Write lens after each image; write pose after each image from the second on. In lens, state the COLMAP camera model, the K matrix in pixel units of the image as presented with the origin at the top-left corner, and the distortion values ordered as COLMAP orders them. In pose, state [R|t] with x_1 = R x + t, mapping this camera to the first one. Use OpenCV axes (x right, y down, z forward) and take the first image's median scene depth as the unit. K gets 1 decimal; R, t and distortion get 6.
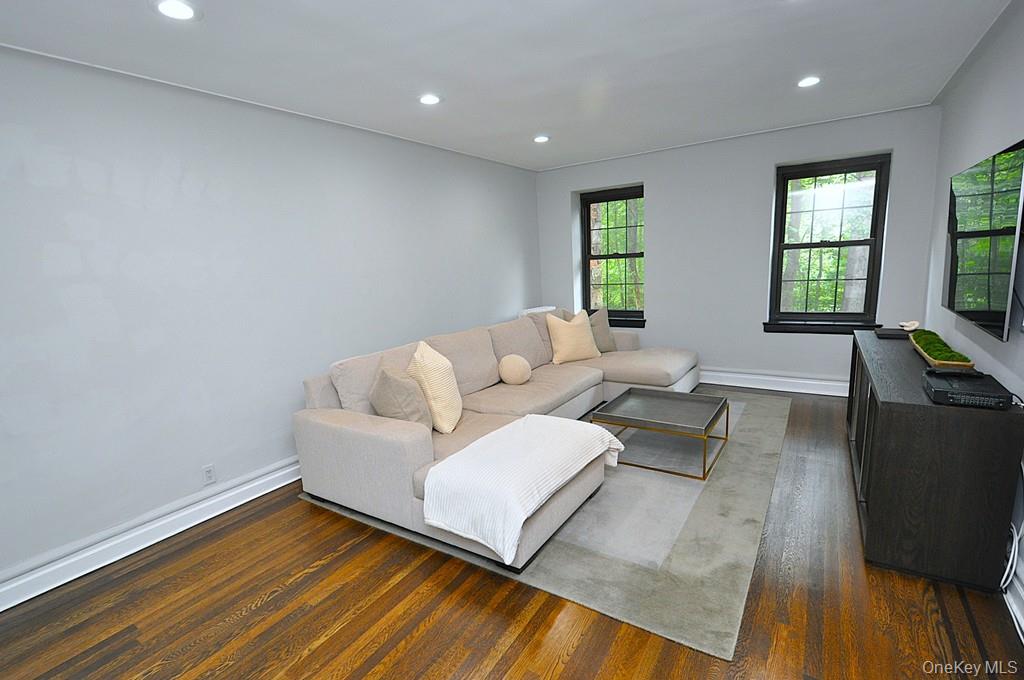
lens RADIAL K [[484.3, 0, 503.6], [0, 484.3, 343.8], [0, 0, 1]] dist [-0.003362, -0.001706]
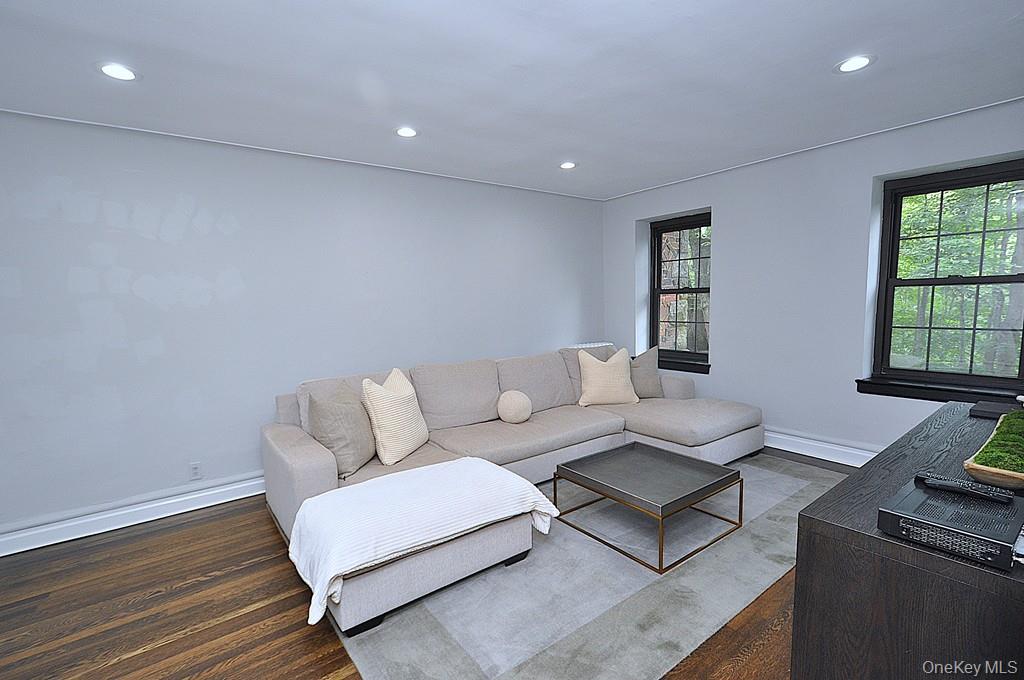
lens RADIAL K [[465.4, 0, 516.3], [0, 465.4, 344.1], [0, 0, 1]] dist [-0.001420, -0.002965]
pose [[0.941554, 0.059518, -0.331562, 0.424632], [-0.081038, 0.995382, -0.051449, -0.028647], [0.326969, 0.075312, 0.942029, 0.192745]]
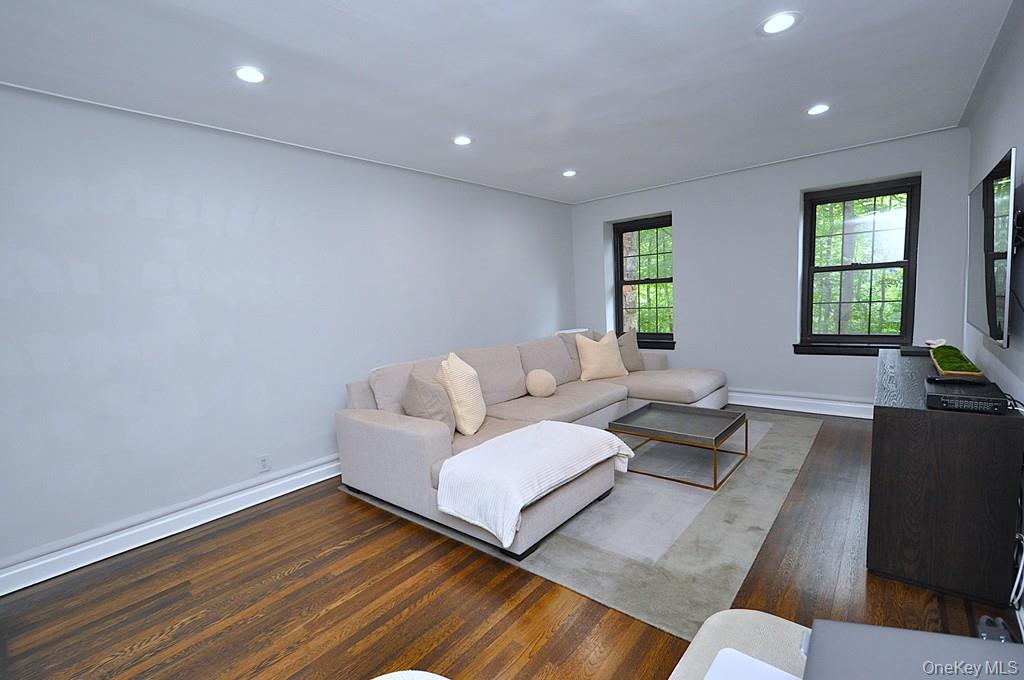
lens RADIAL K [[465.4, 0, 503.1], [0, 465.4, 342.0], [0, 0, 1]] dist [-0.001420, -0.002965]
pose [[0.992692, 0.011506, -0.120126, 0.084349], [-0.019783, 0.997493, -0.067939, 0.045311], [0.119043, 0.069819, 0.990431, -0.047624]]
